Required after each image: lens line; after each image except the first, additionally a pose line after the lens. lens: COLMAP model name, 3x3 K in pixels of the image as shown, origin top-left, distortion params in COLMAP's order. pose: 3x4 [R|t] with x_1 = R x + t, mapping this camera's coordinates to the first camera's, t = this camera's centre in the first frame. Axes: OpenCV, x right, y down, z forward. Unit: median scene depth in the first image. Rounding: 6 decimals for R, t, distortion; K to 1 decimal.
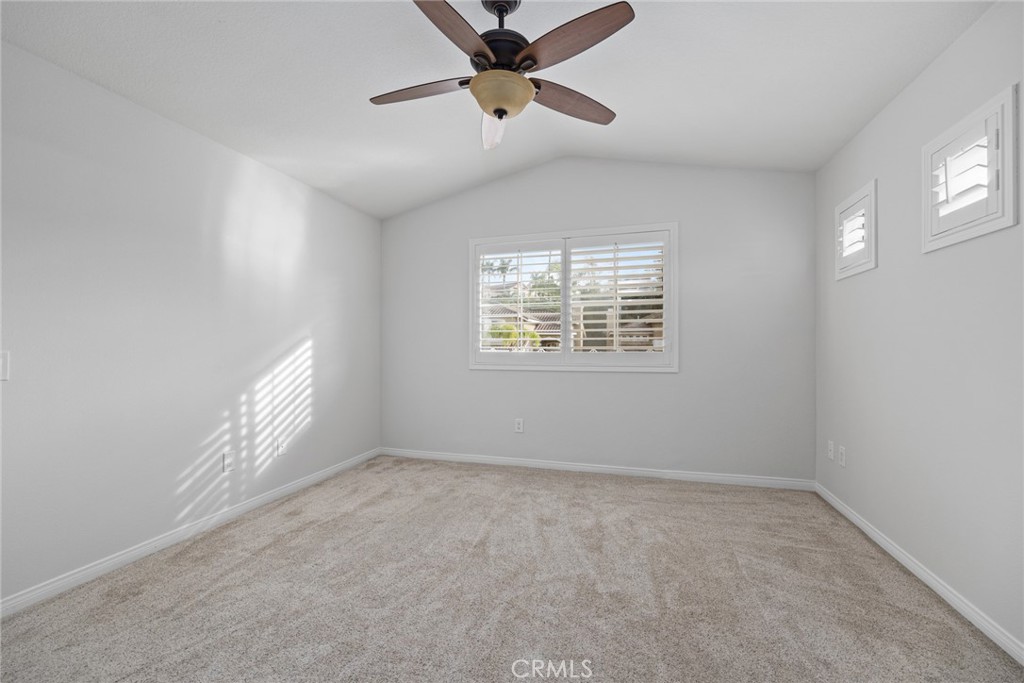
lens RADIAL K [[419.0, 0, 512.1], [0, 419.0, 345.8], [0, 0, 1]] dist [0.000439, 0.000041]
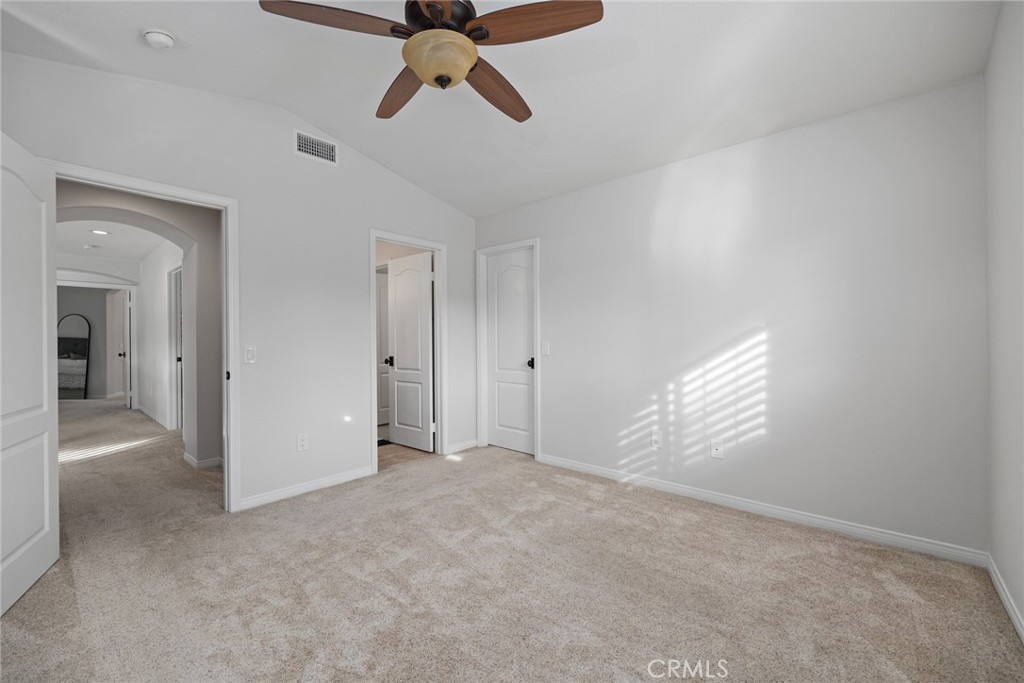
lens RADIAL K [[419.0, 0, 512.4], [0, 419.0, 336.4], [0, 0, 1]] dist [0.000439, 0.000041]
pose [[-0.420182, 0.002989, -0.907435, 0.490043], [0.004694, 0.999988, 0.001121, -0.009302], [0.907428, -0.003789, -0.420191, 1.021959]]
